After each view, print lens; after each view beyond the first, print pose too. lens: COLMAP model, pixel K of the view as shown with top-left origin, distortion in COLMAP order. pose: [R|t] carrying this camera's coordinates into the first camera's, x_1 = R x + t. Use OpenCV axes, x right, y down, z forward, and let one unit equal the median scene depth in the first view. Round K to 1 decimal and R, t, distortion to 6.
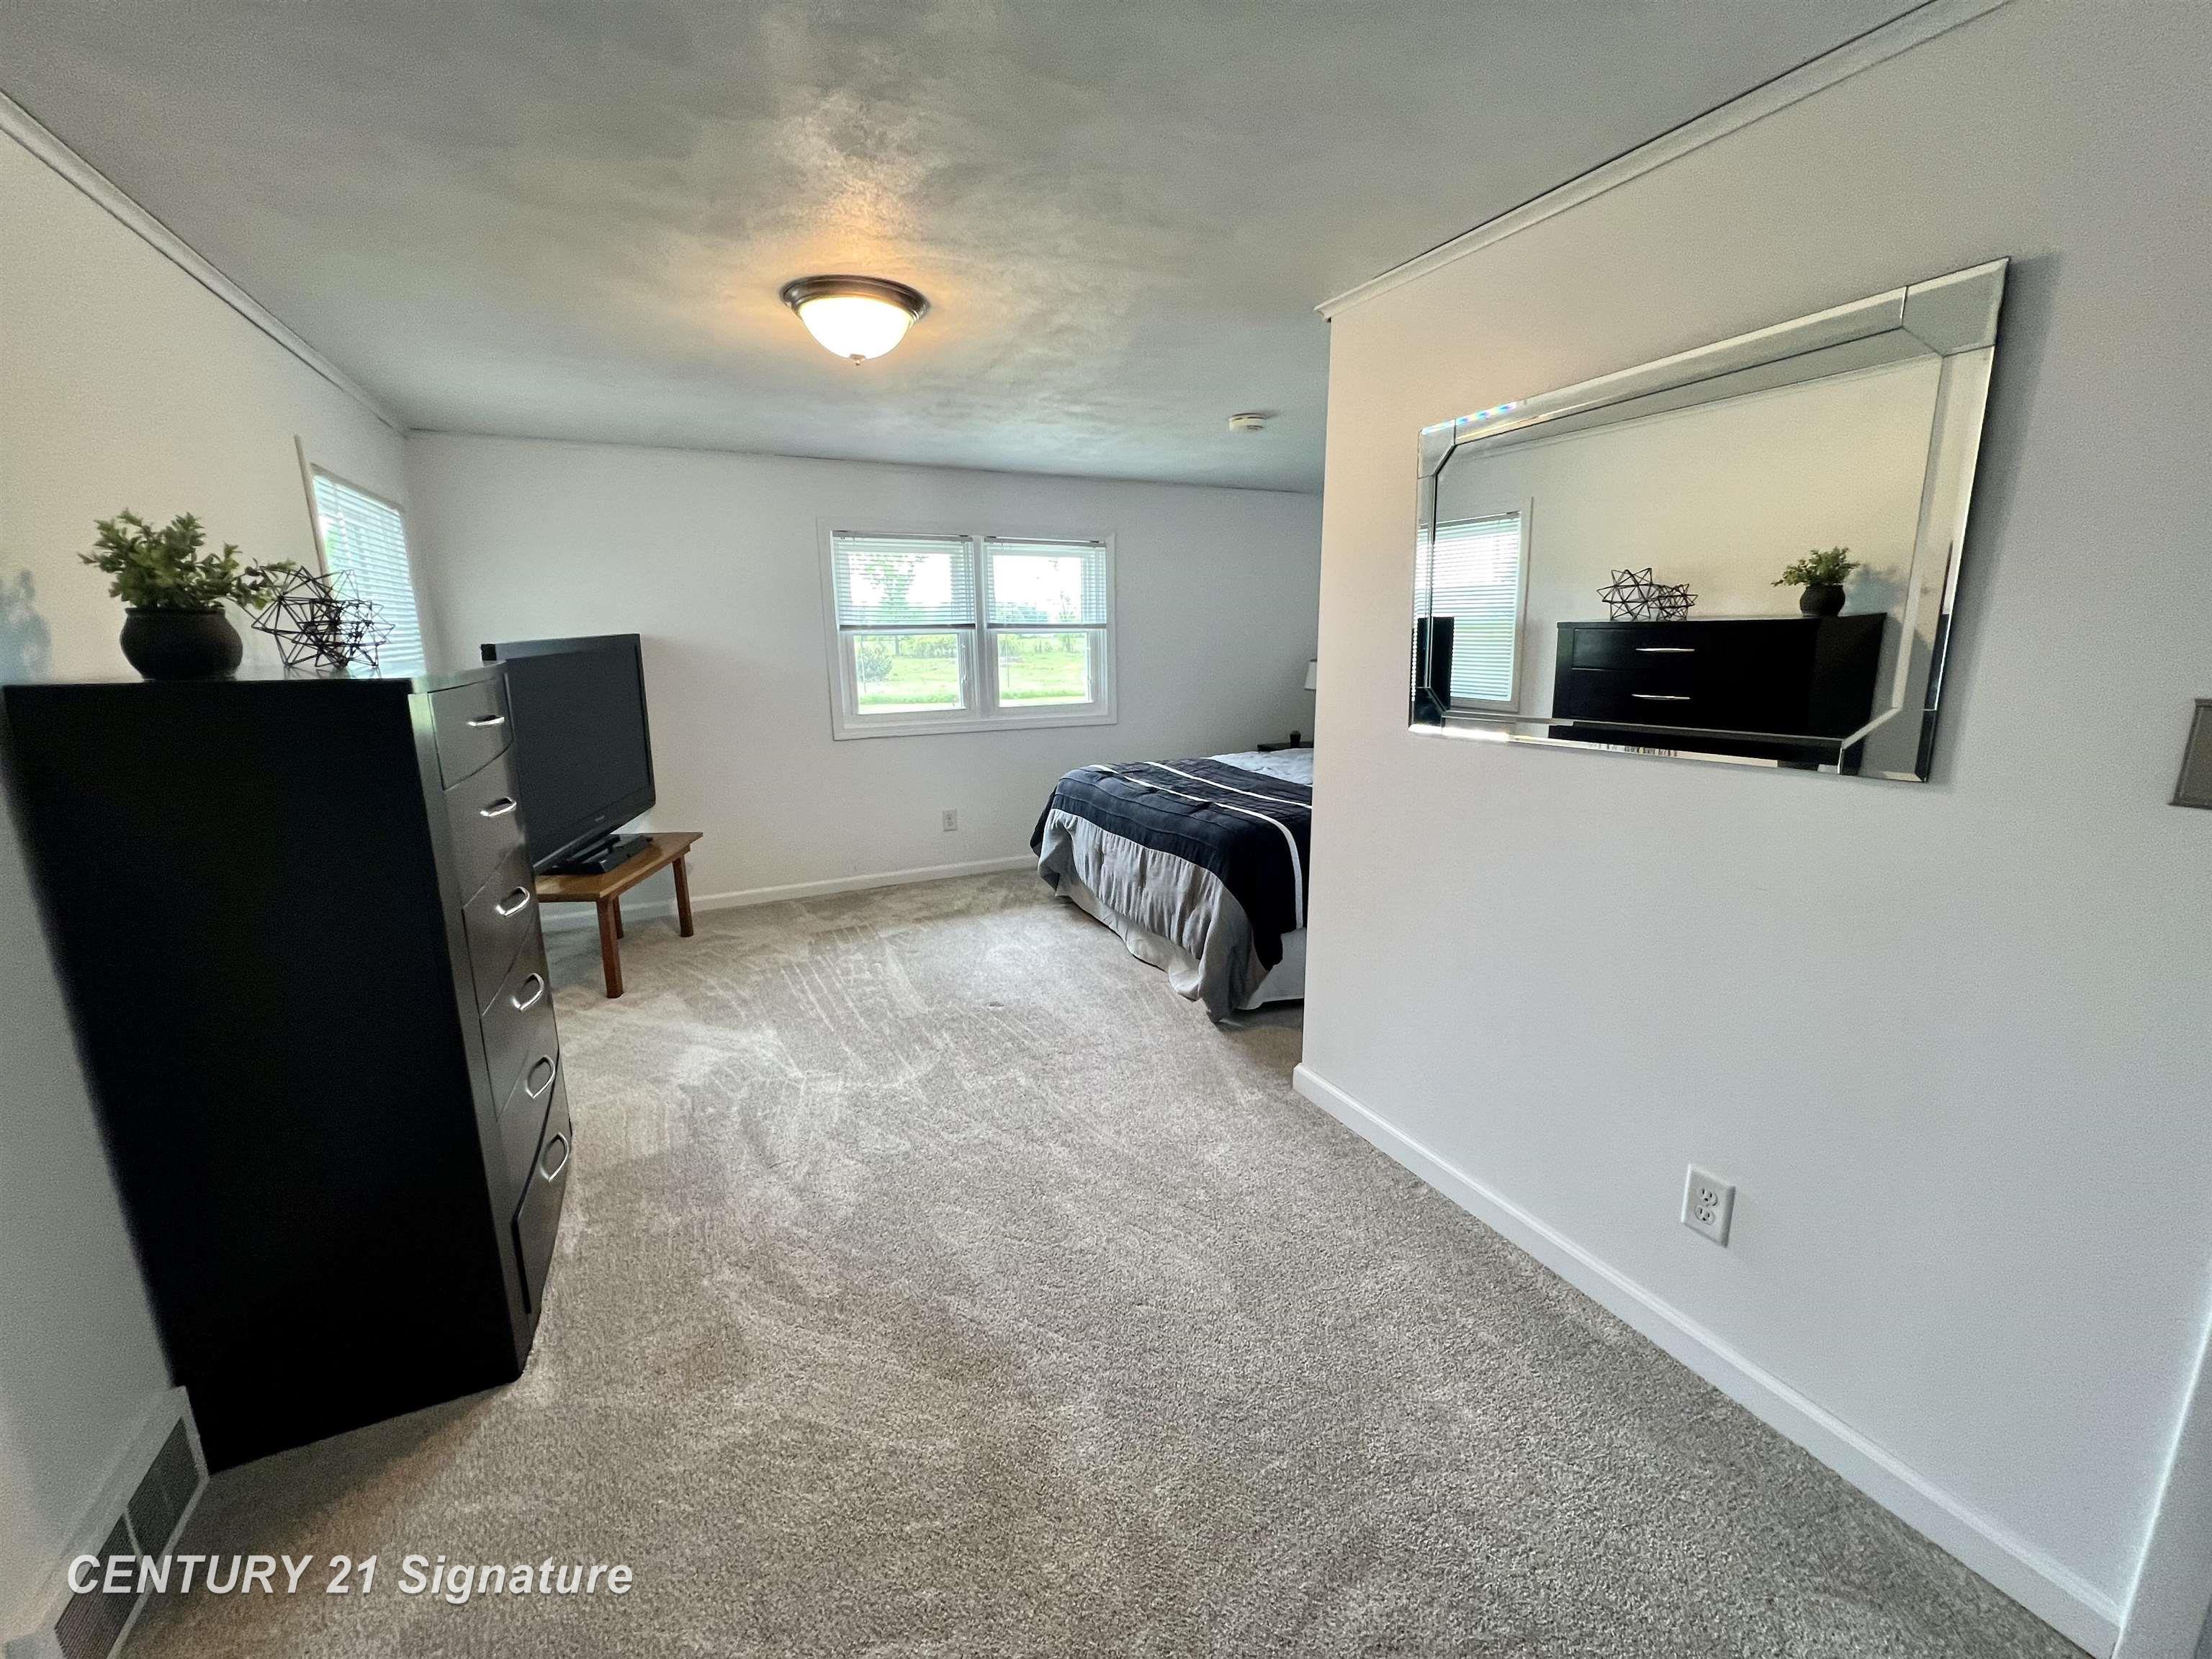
lens RADIAL K [[889.9, 0, 1106.9], [0, 889.9, 824.6], [0, 0, 1]] dist [-0.000492, 0.000306]
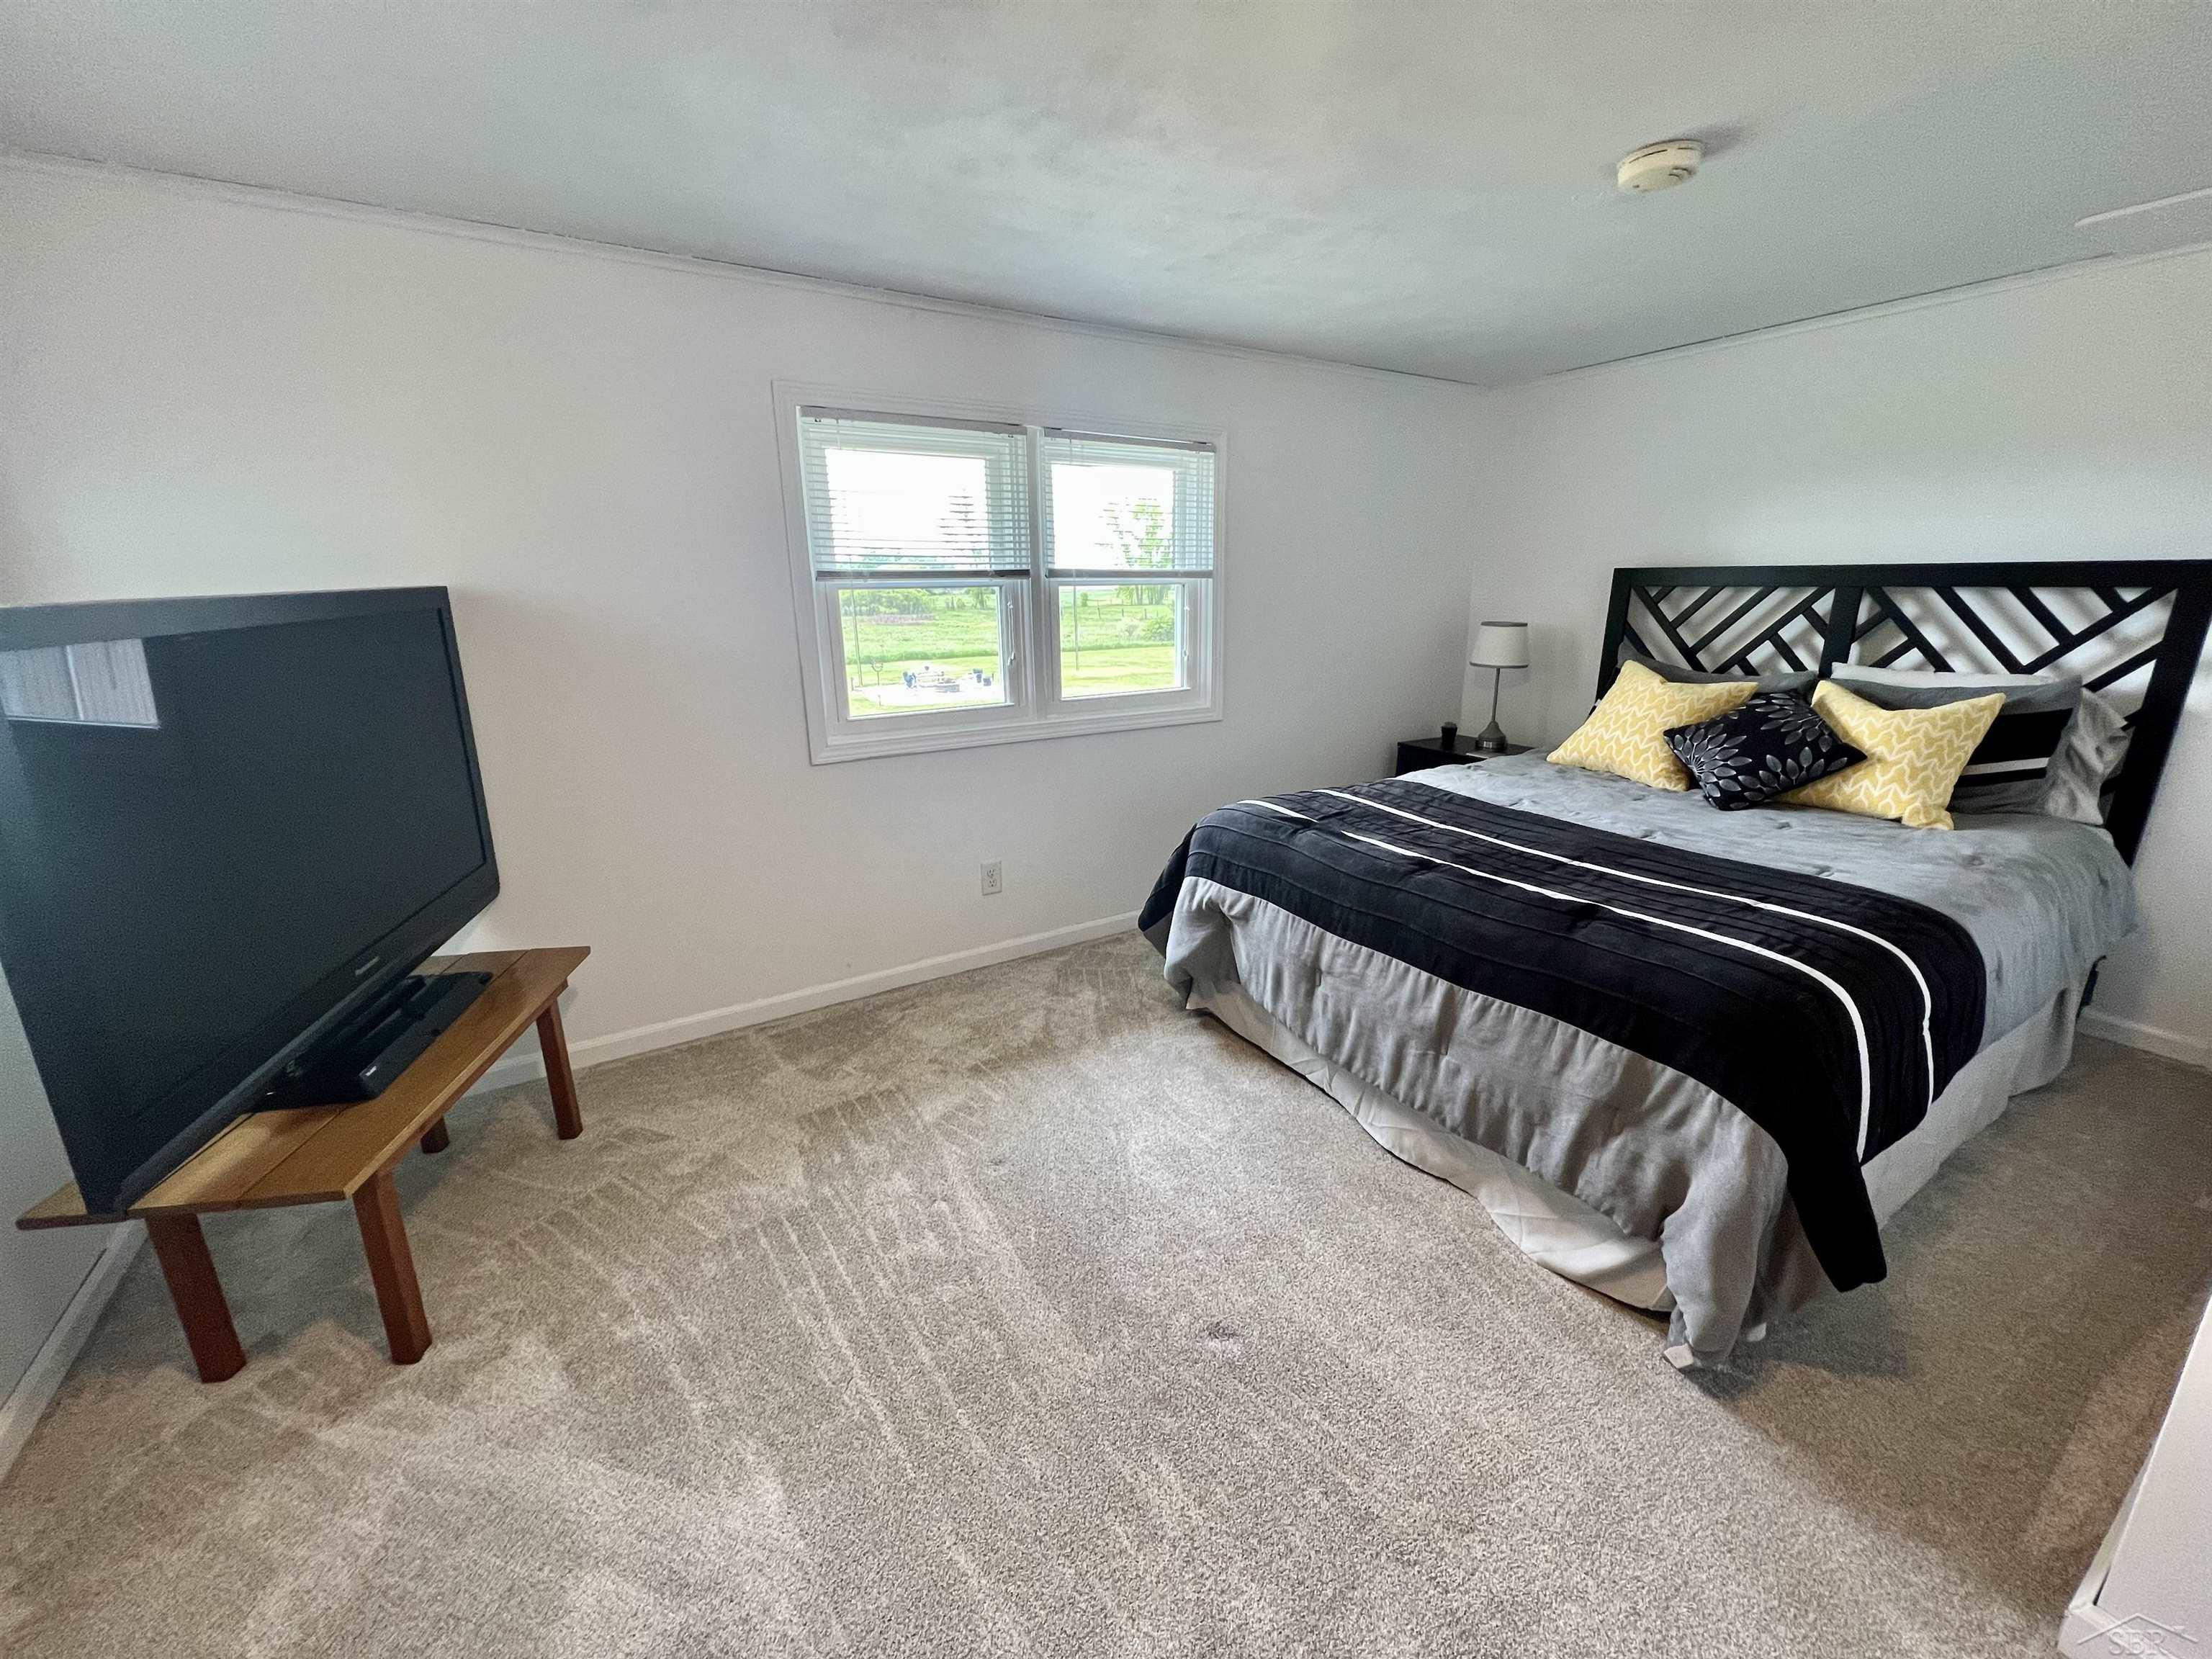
lens RADIAL K [[889.9, 0, 1107.2], [0, 889.9, 825.8], [0, 0, 1]] dist [-0.000492, 0.000306]
pose [[0.995259, -0.027958, 0.093157, -0.179814], [0.023447, 0.998515, 0.049166, -0.086193], [-0.094393, -0.046749, 0.994437, 0.414946]]
